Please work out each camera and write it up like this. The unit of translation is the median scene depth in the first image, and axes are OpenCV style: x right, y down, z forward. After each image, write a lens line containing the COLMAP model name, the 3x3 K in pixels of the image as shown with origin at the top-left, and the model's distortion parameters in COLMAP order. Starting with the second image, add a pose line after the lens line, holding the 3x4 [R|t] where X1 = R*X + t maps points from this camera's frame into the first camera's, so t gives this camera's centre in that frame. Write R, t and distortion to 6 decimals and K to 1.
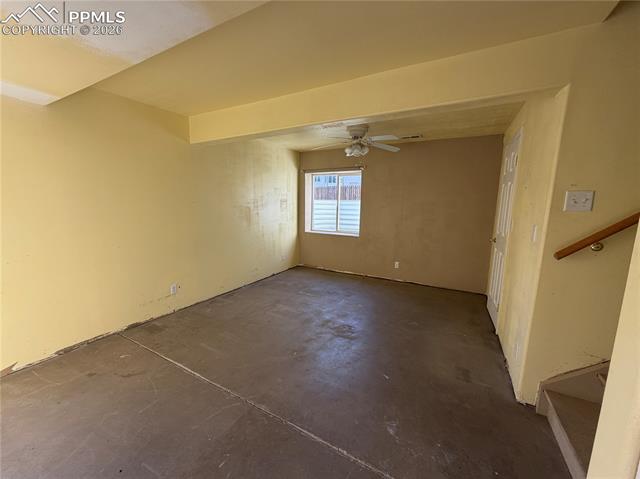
lens RADIAL K [[254.8, 0, 318.5], [0, 254.8, 241.2], [0, 0, 1]] dist [0.001663, -0.000094]
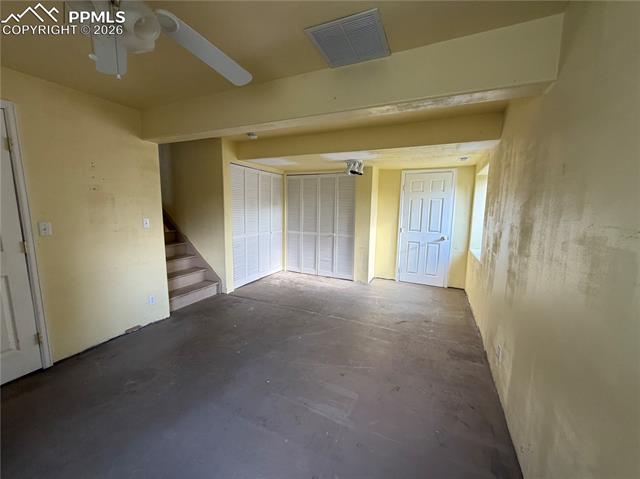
lens RADIAL K [[254.8, 0, 318.5], [0, 254.8, 241.2], [0, 0, 1]] dist [0.001663, -0.000094]
pose [[-0.997972, -0.022219, -0.059652, -0.084614], [-0.038272, 0.958254, 0.283347, -0.282118], [0.050866, 0.285055, -0.957161, 1.763896]]
